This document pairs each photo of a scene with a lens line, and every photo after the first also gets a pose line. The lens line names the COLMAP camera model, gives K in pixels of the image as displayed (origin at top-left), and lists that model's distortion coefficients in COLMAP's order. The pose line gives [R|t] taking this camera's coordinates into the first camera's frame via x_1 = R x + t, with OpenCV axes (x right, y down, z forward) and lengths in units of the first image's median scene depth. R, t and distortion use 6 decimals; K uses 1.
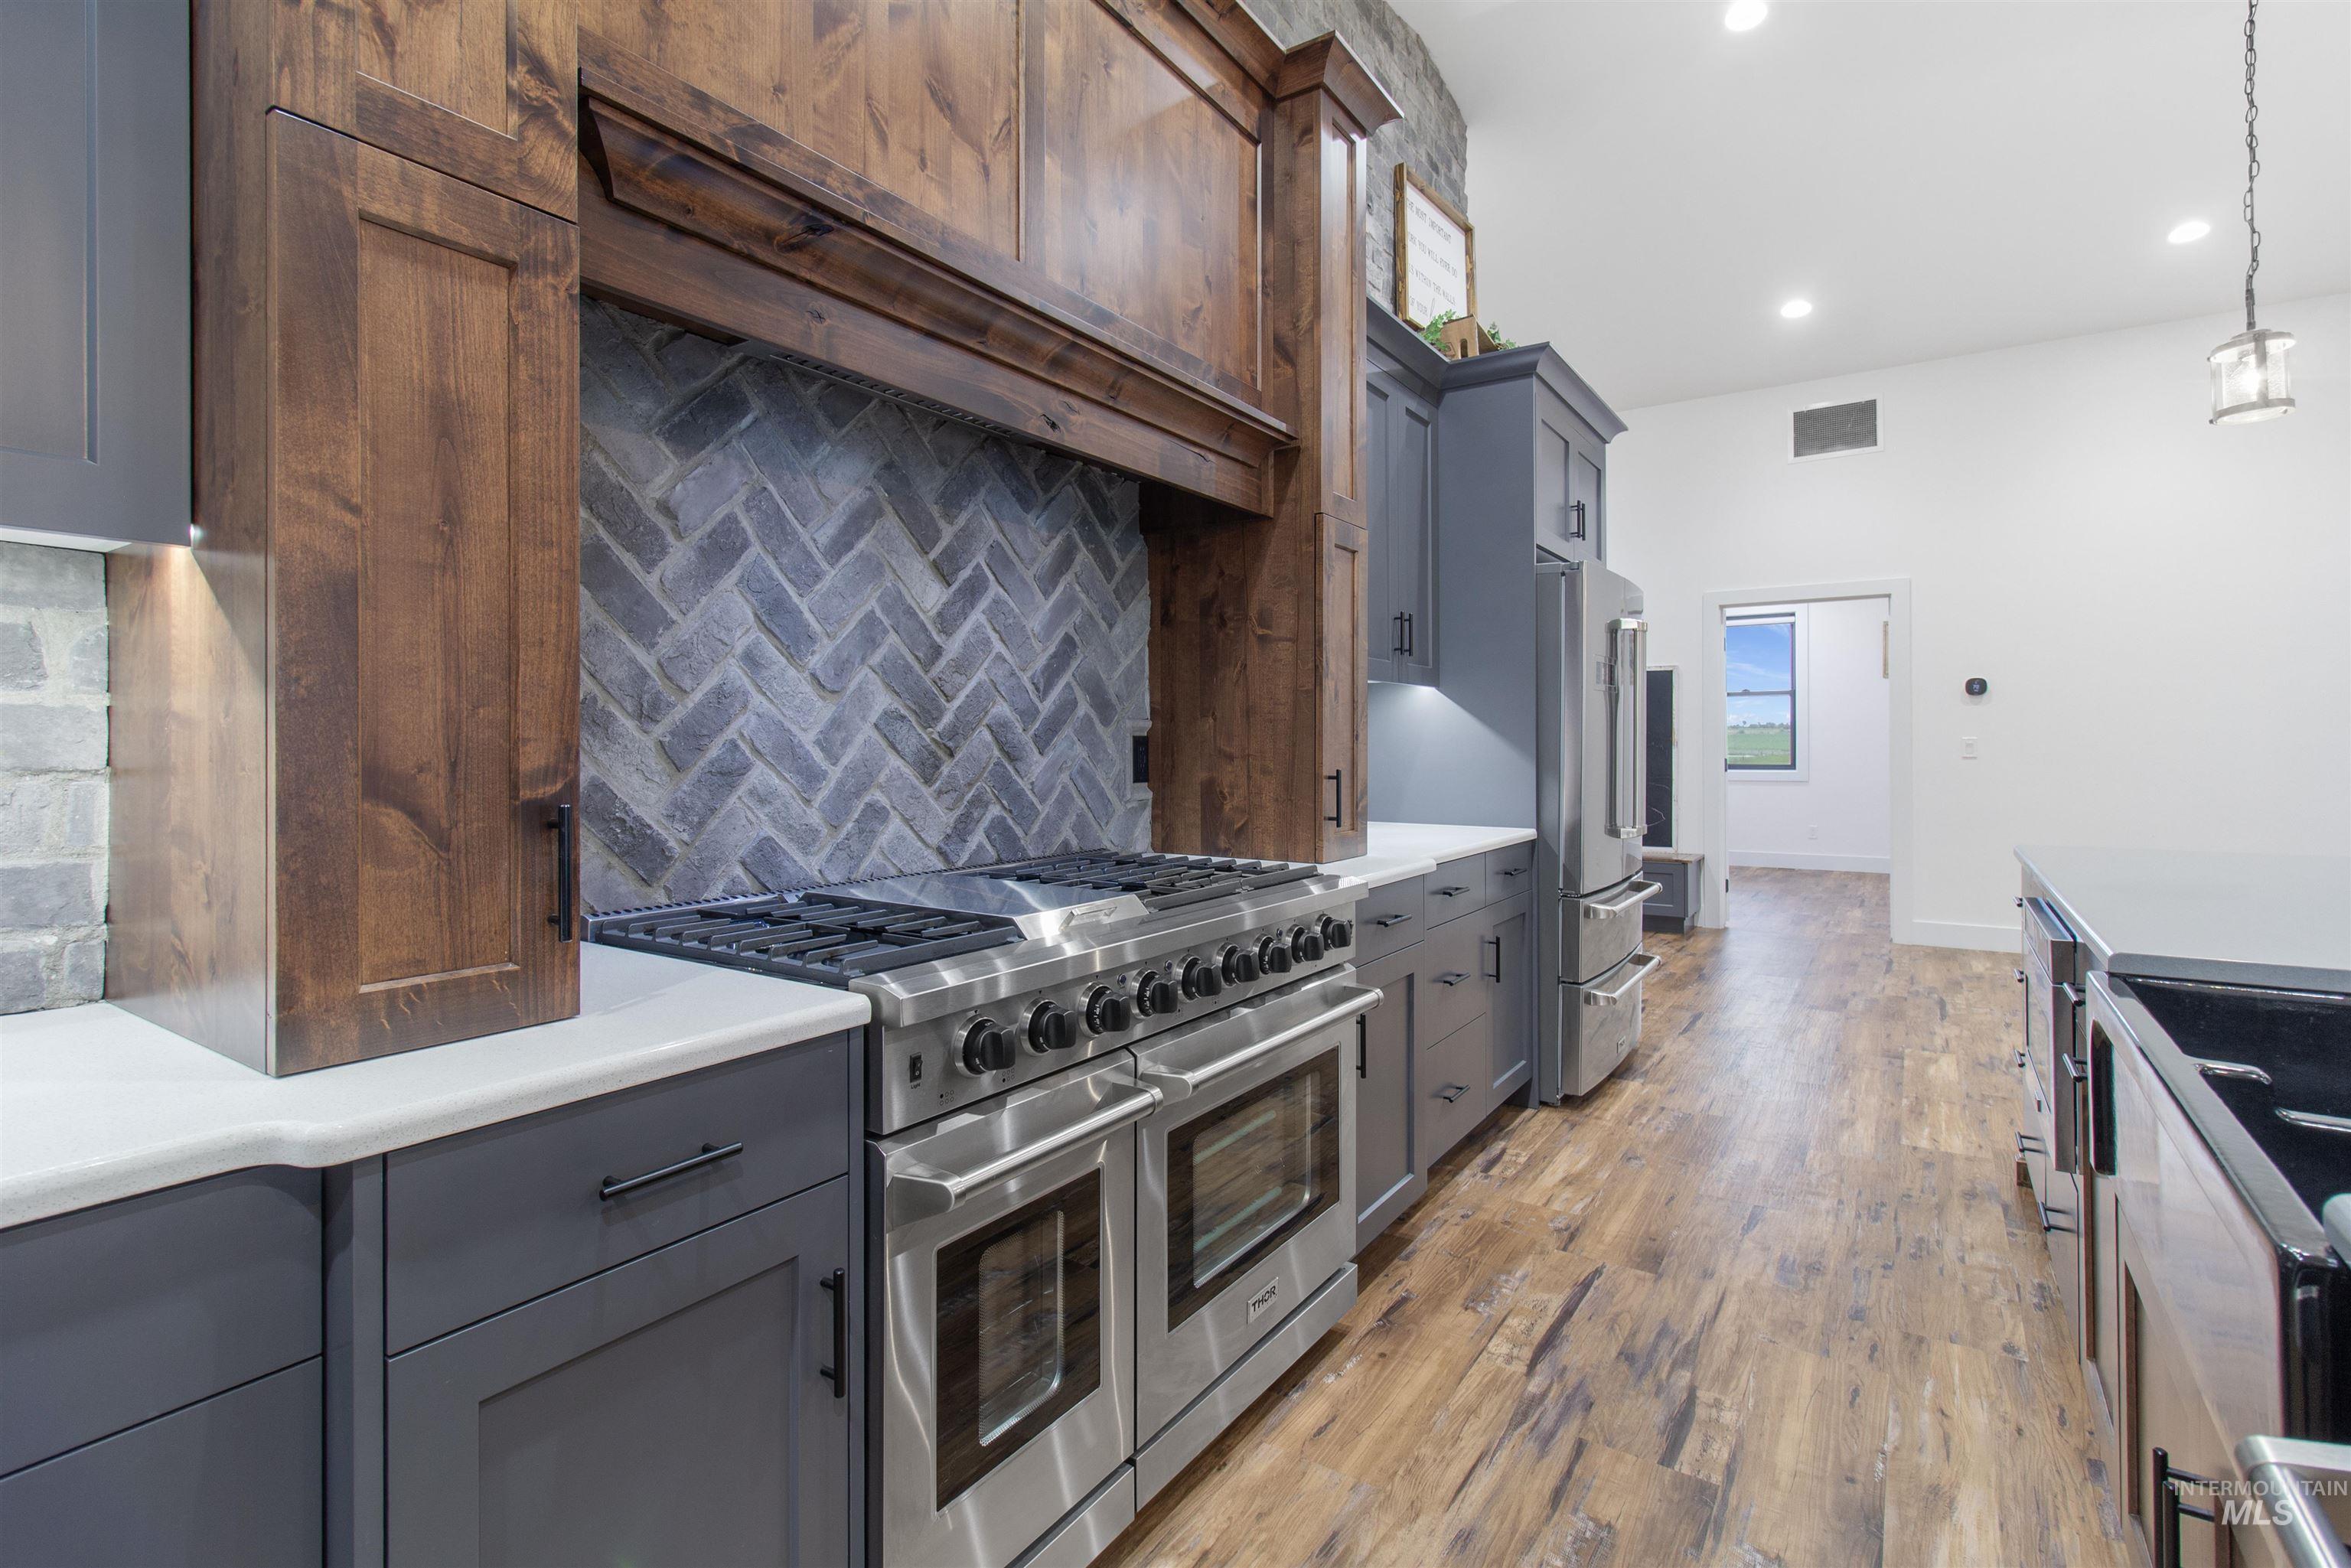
lens RADIAL K [[1103.2, 0, 1198.1], [0, 1103.2, 746.5], [0, 0, 1]] dist [0.002020, 0.000465]
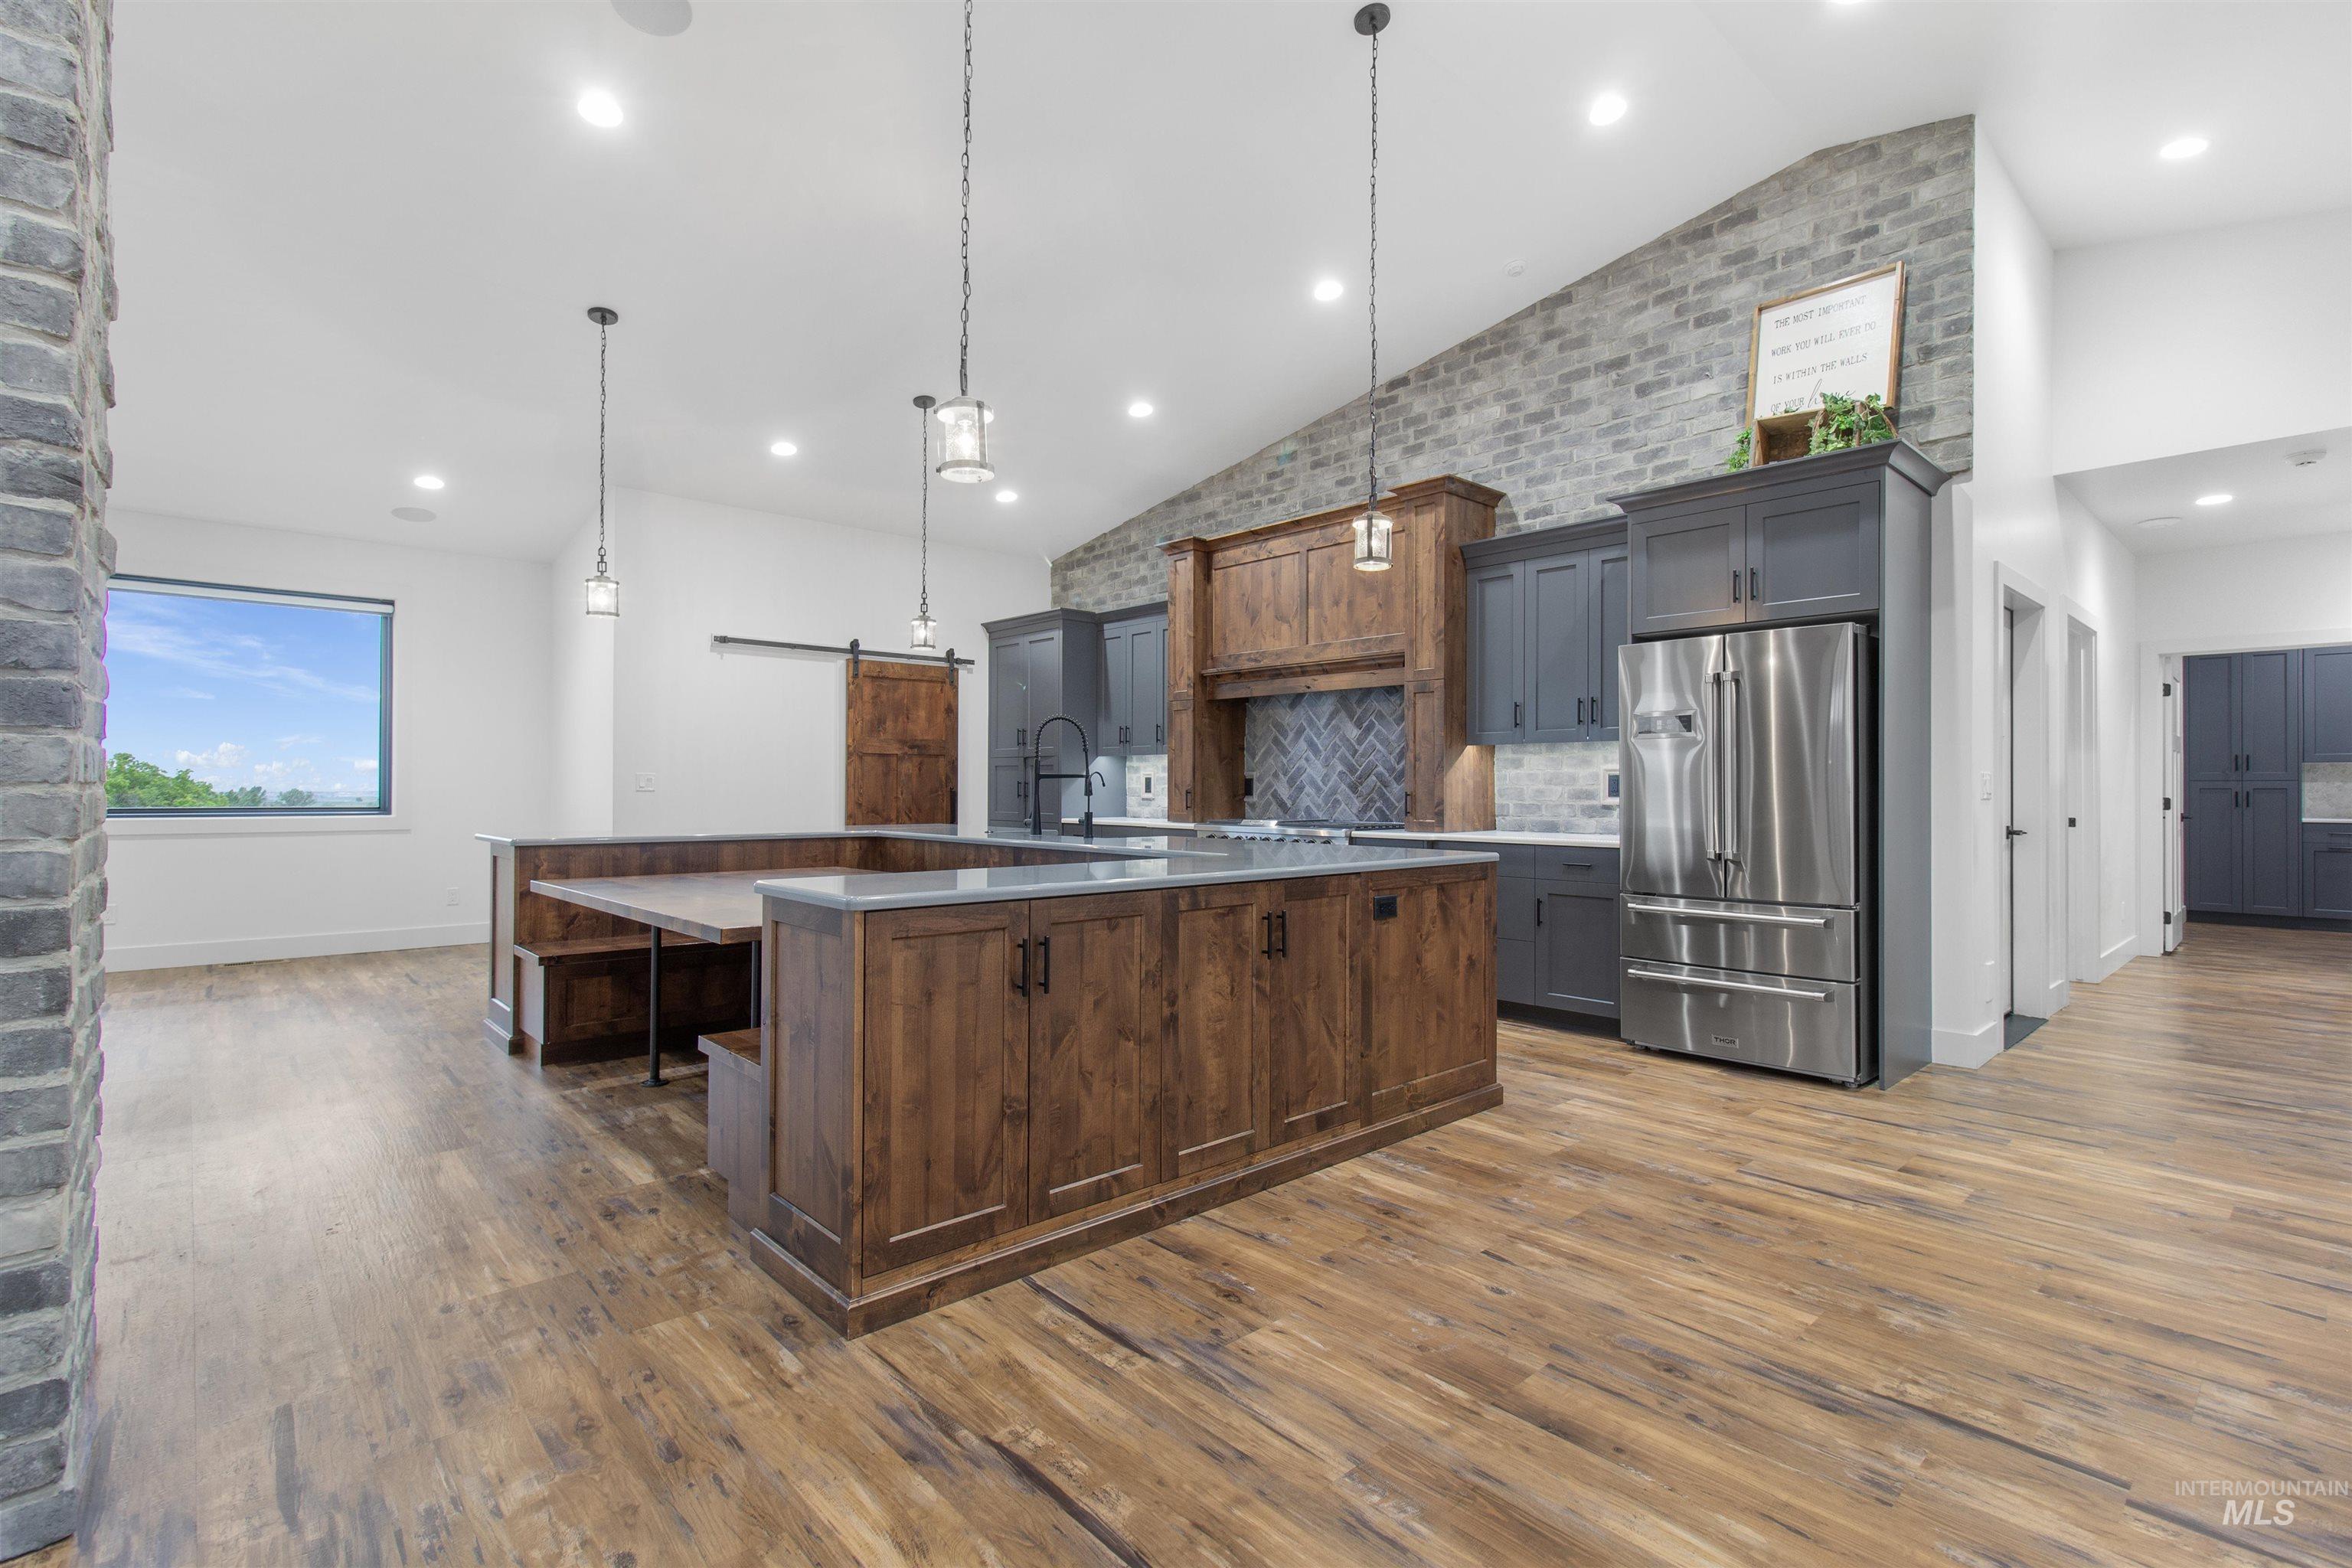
lens RADIAL K [[1096.2, 0, 1178.4], [0, 1096.2, 774.5], [0, 0, 1]] dist [0.002248, -0.000184]
pose [[-0.250399, -0.012094, -0.968067, 3.125222], [-0.005995, 0.999922, -0.010941, 0.018221], [0.968124, 0.003064, -0.250452, 1.403245]]
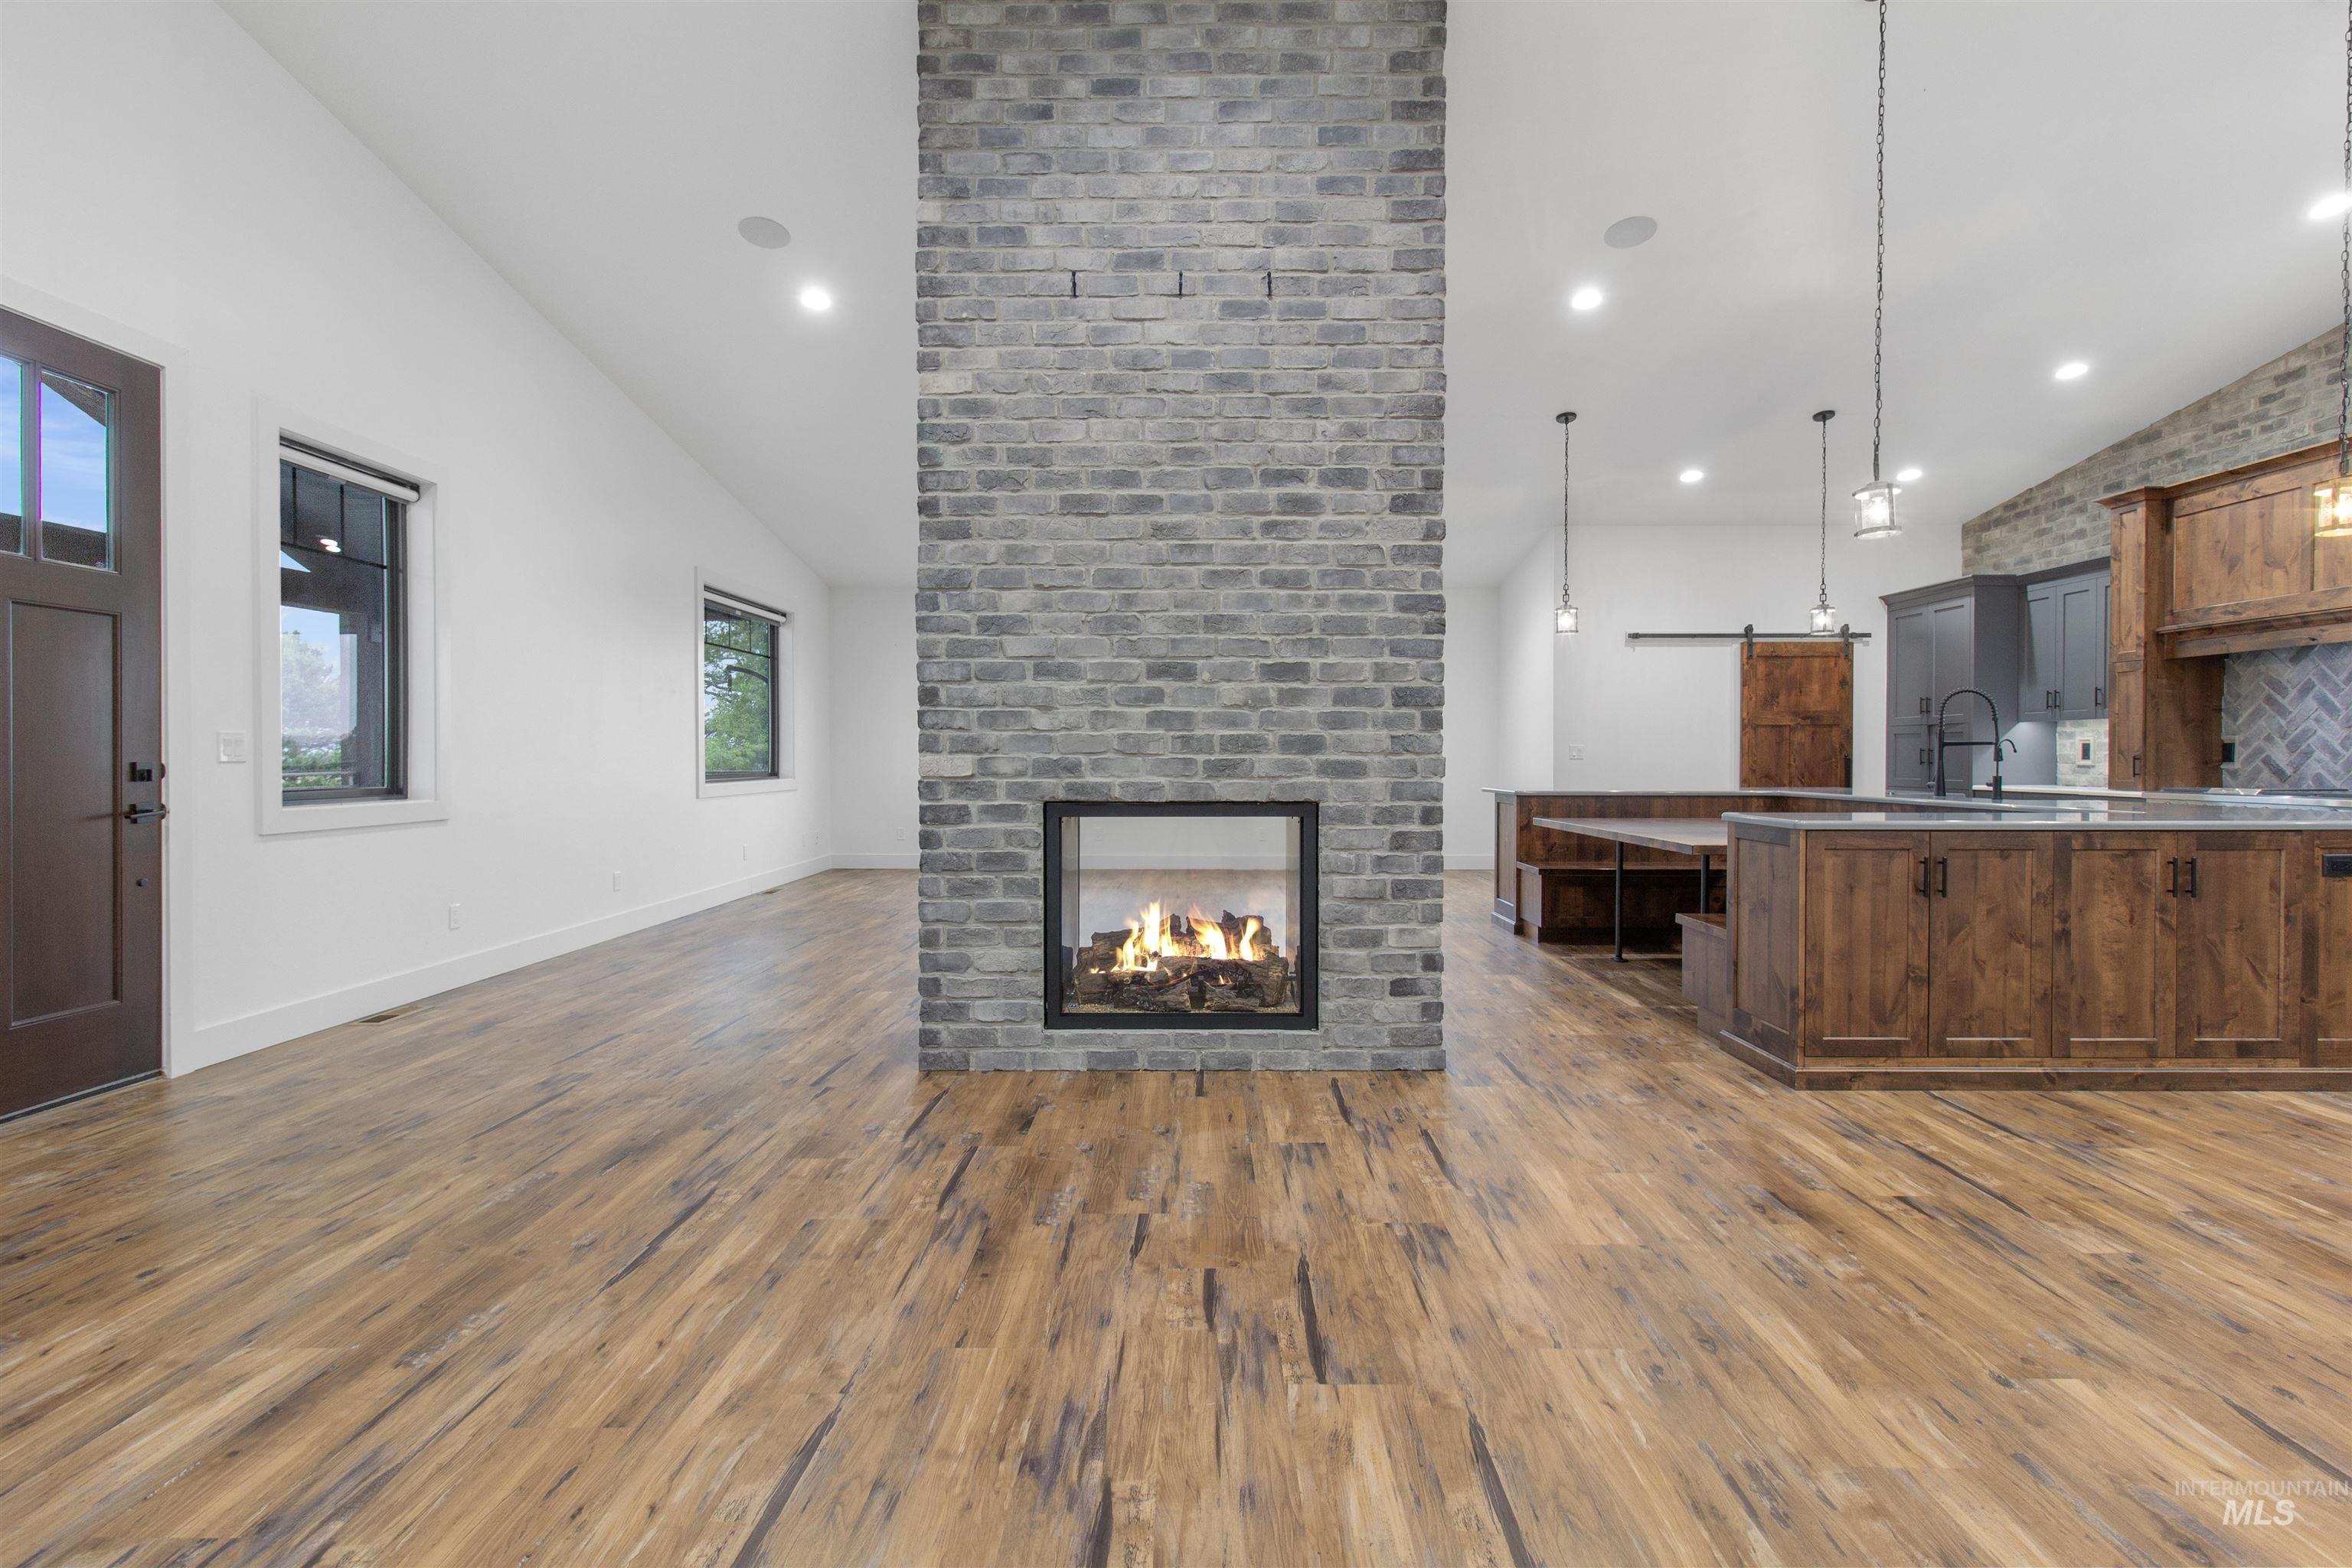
lens RADIAL K [[1096.2, 0, 1178.4], [0, 1096.2, 774.5], [0, 0, 1]] dist [0.002248, -0.000184]
pose [[-0.837764, 0.010472, -0.545932, 3.966656], [0.000236, 0.999823, 0.018817, 0.021761], [0.546032, 0.015635, -0.837618, 1.757595]]
